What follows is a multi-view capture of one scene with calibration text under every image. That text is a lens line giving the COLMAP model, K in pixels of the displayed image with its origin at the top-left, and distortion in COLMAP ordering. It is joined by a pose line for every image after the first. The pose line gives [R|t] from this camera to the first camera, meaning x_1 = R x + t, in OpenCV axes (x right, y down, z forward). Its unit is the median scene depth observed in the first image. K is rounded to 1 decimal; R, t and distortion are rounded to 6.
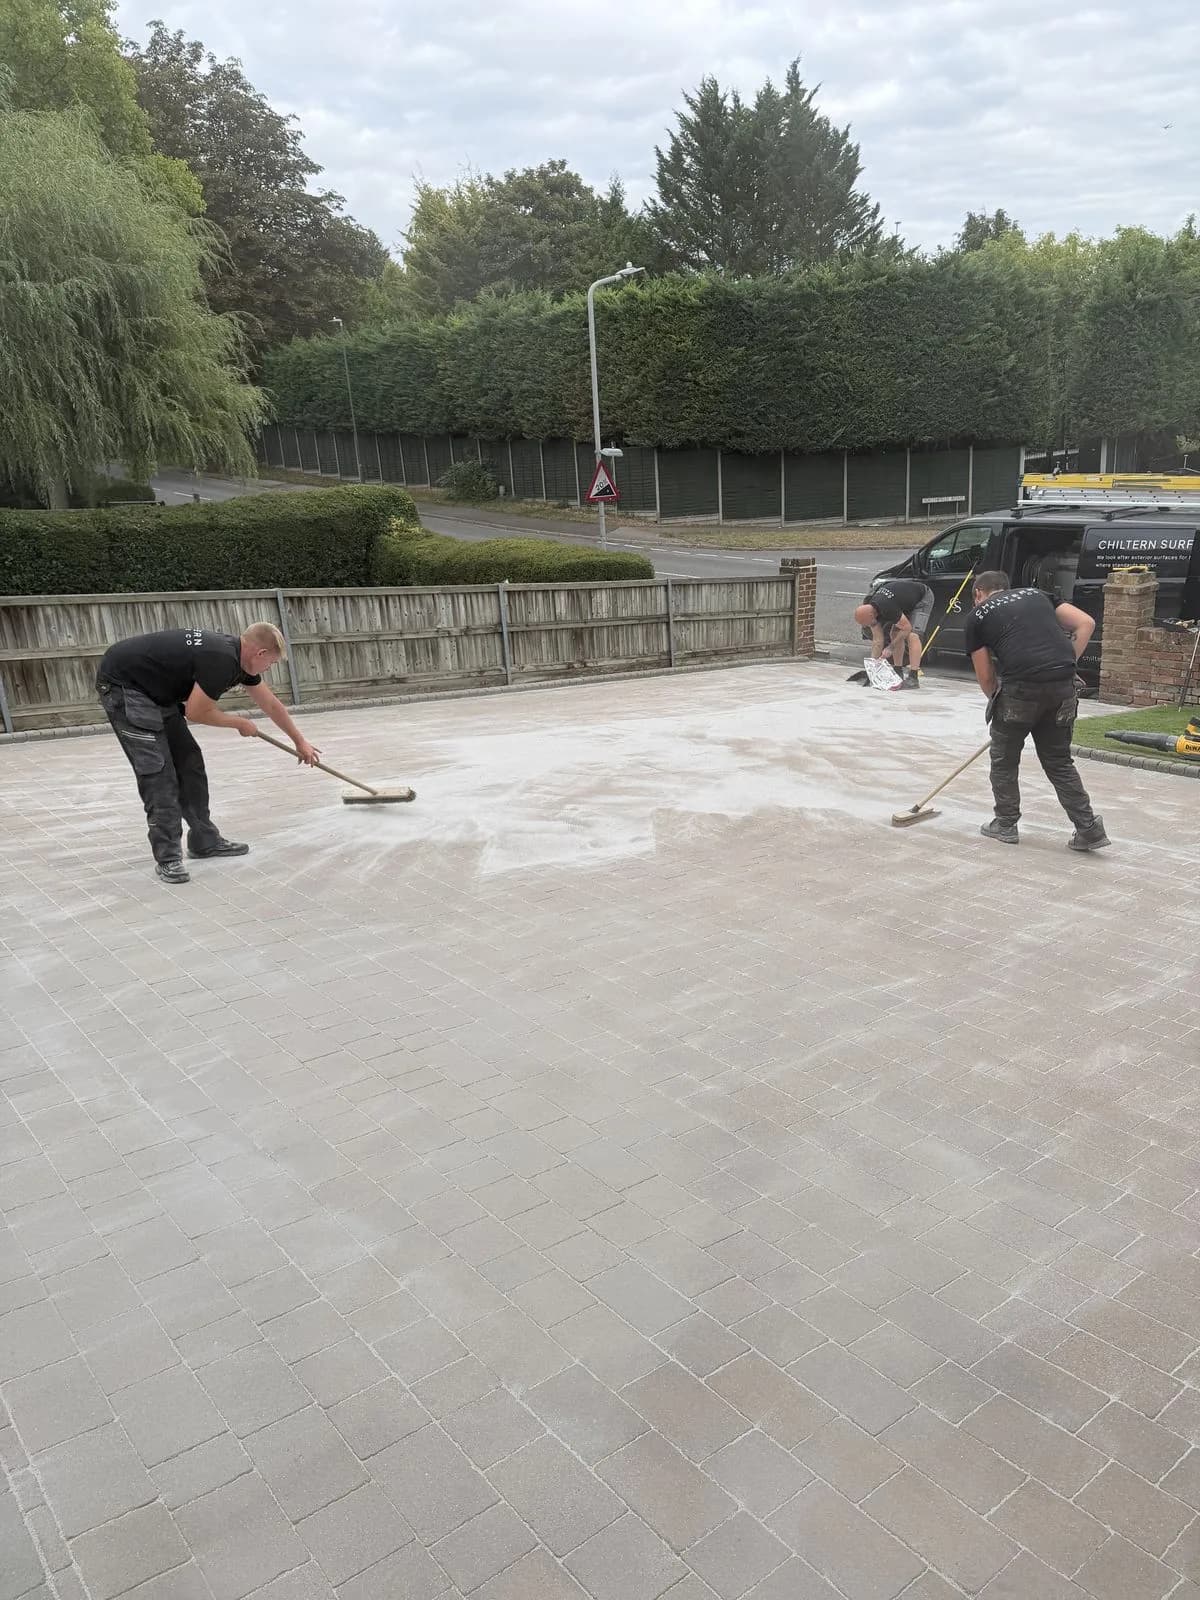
lens RADIAL K [[1236.6, 0, 600.0], [0, 1236.6, 800.0], [0, 0, 1]] dist [-0.004677, 0.002118]
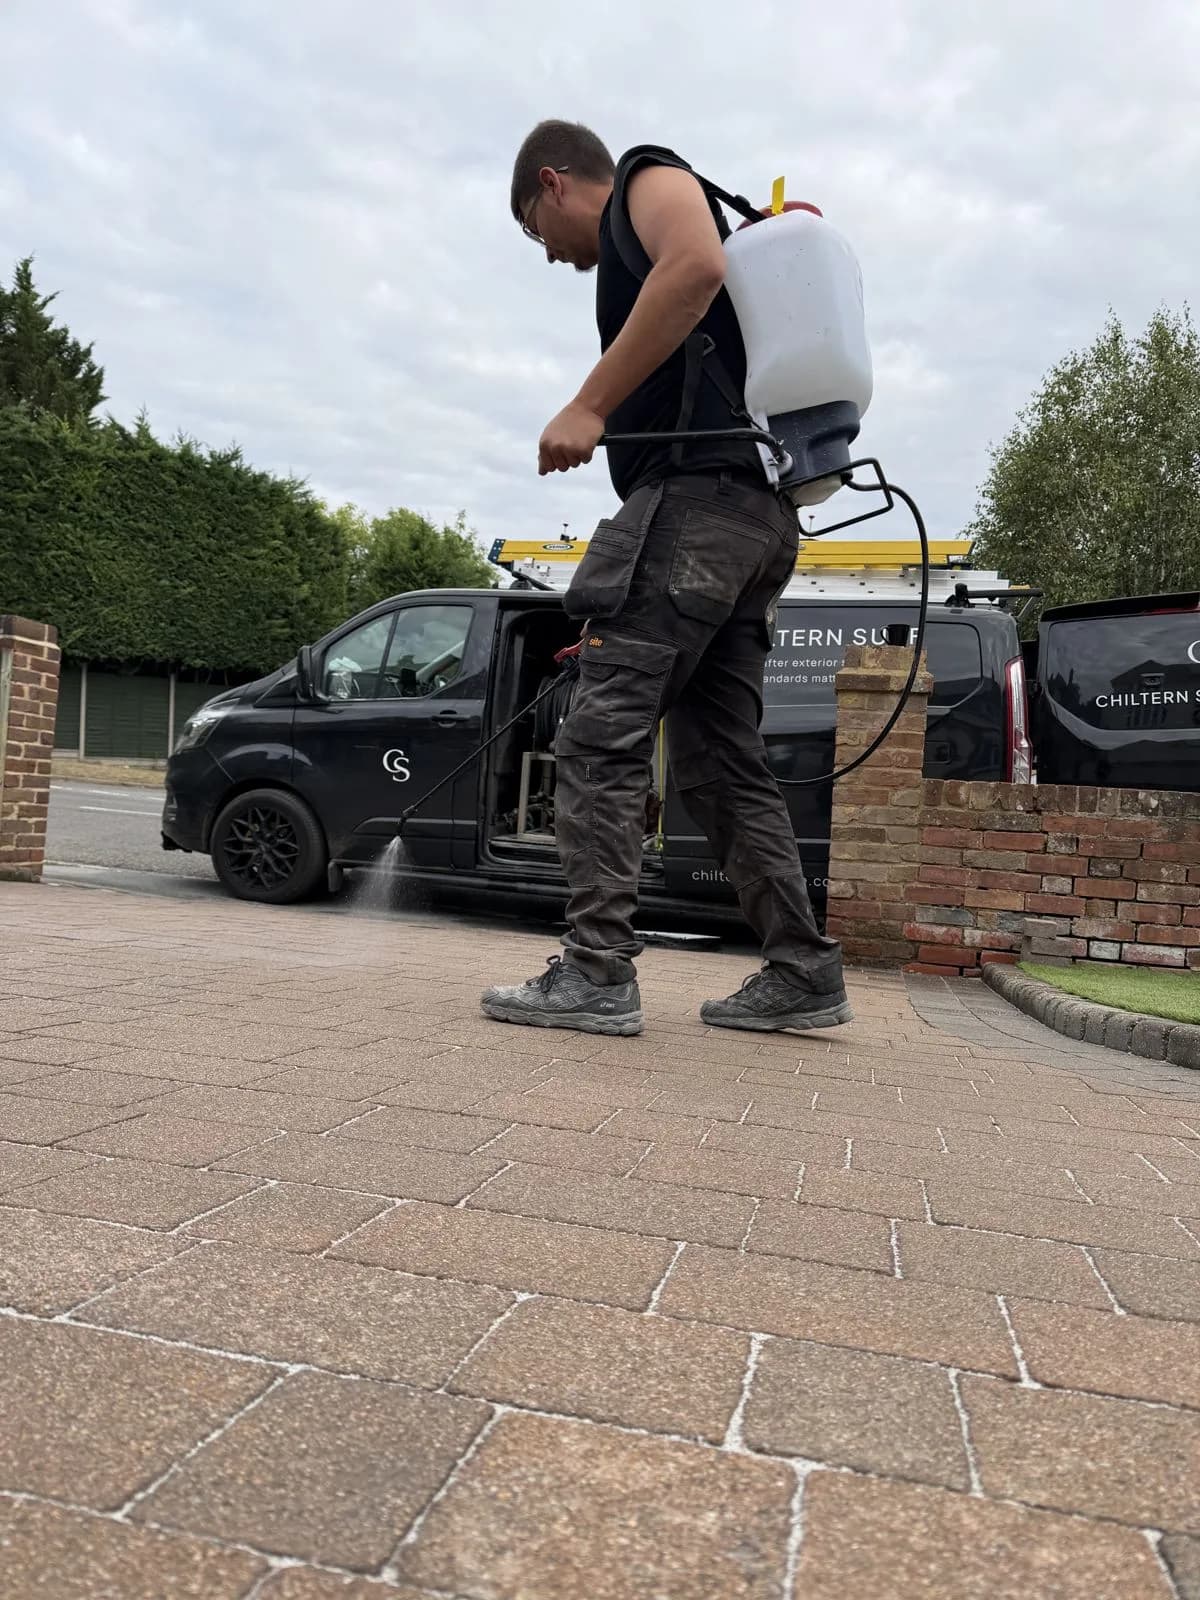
lens RADIAL K [[1236.6, 0, 600.0], [0, 1236.6, 800.0], [0, 0, 1]] dist [-0.004677, 0.002118]
pose [[0.819420, 0.085012, 0.566854, 0.046503], [0.067276, 0.967841, -0.242400, -0.015533], [-0.569232, 0.236764, 0.787349, 0.291974]]
